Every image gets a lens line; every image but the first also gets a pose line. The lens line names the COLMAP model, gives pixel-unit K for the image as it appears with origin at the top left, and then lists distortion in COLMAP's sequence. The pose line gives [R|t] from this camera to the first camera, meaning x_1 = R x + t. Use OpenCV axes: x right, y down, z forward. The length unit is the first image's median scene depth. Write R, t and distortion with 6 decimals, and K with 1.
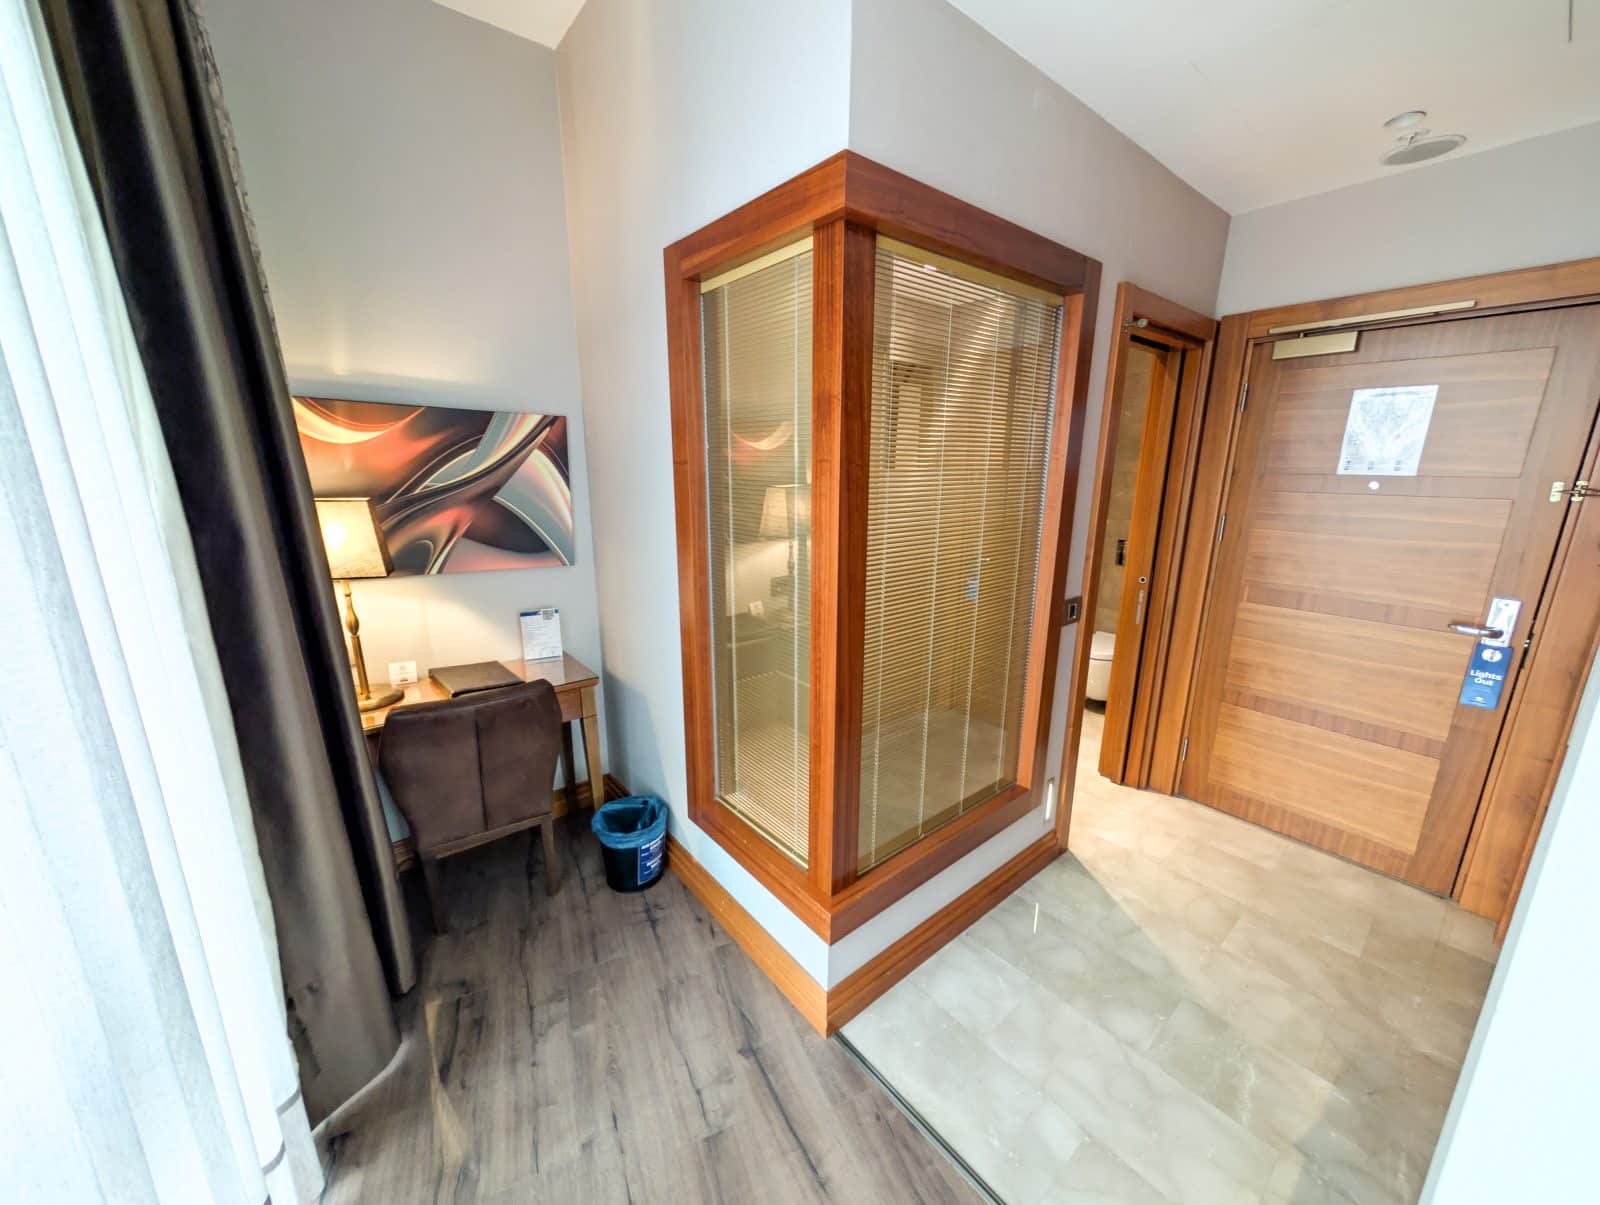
lens RADIAL K [[602.2, 0, 801.0], [0, 602.2, 603.9], [0, 0, 1]] dist [-0.000719, 0.000410]
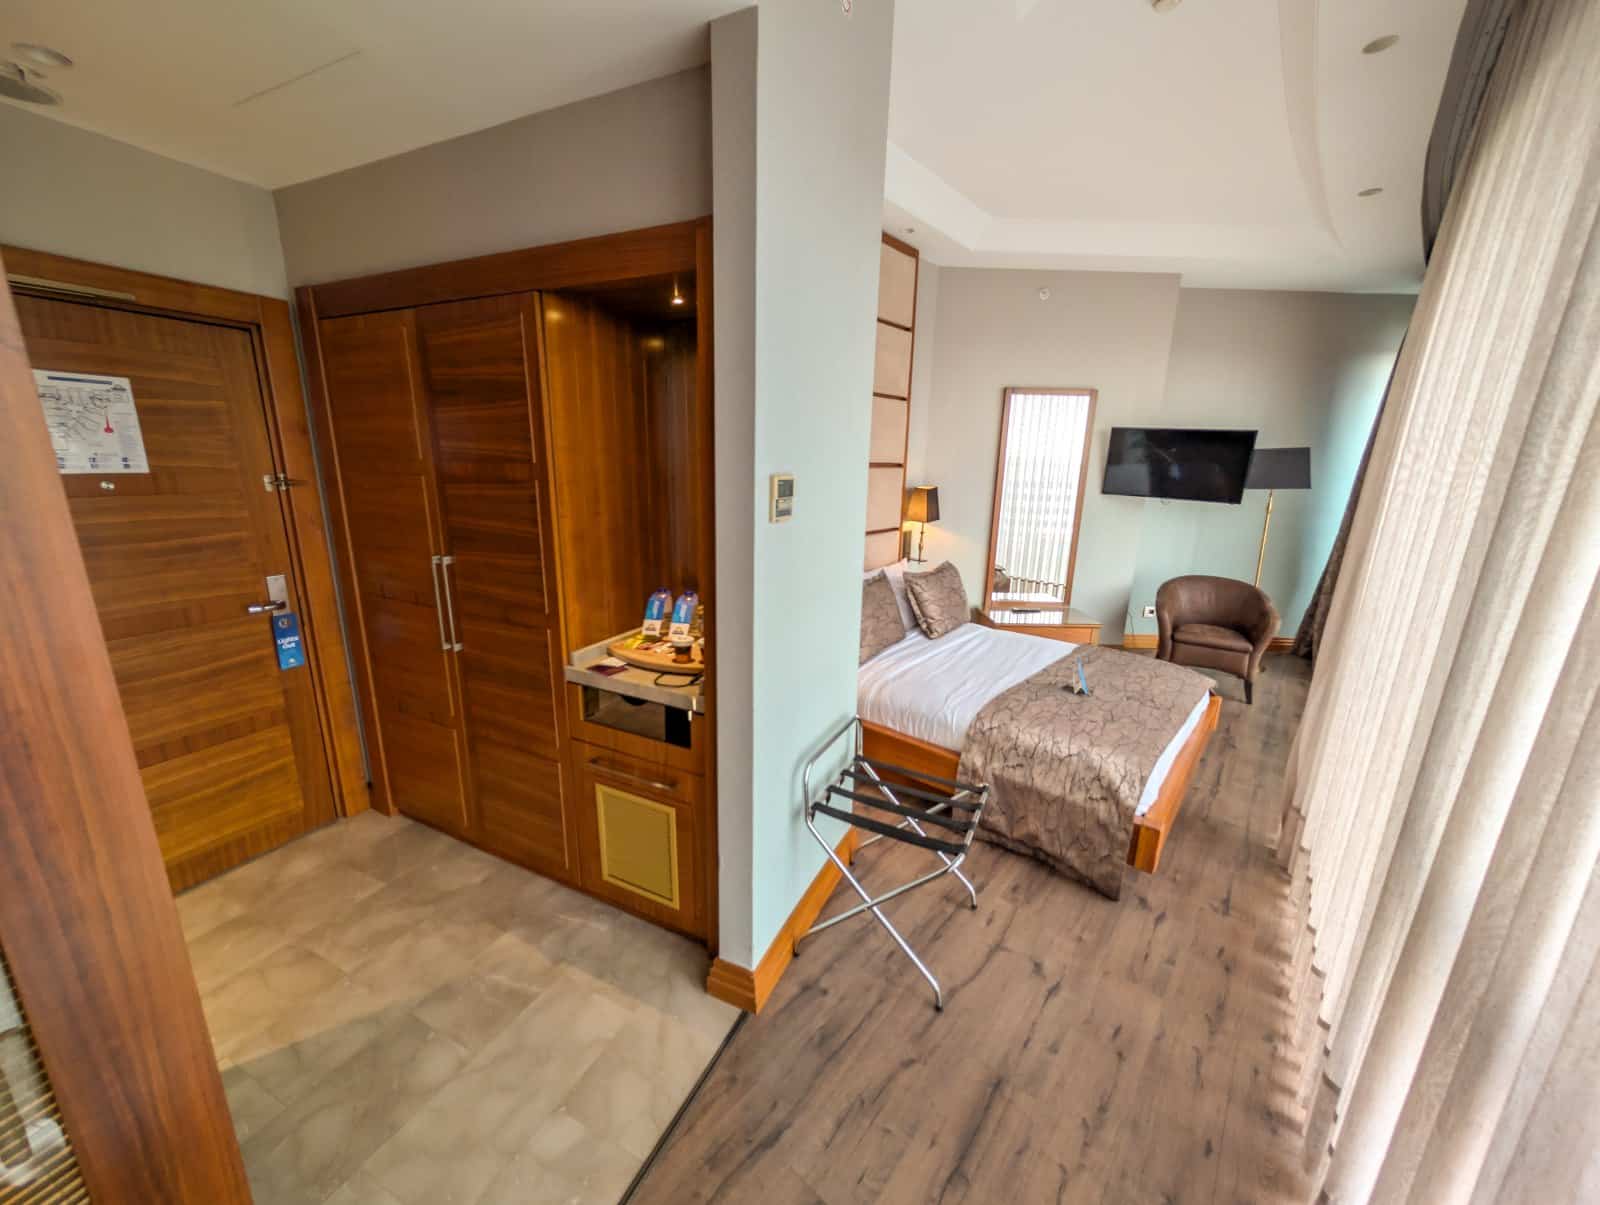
lens RADIAL K [[602.2, 0, 802.3], [0, 602.2, 602.0], [0, 0, 1]] dist [-0.000719, 0.000410]
pose [[-0.426229, -0.229537, 0.875010, -0.344505], [0.179829, 0.926468, 0.330633, -0.180036], [-0.886561, 0.298277, -0.353610, 0.568043]]
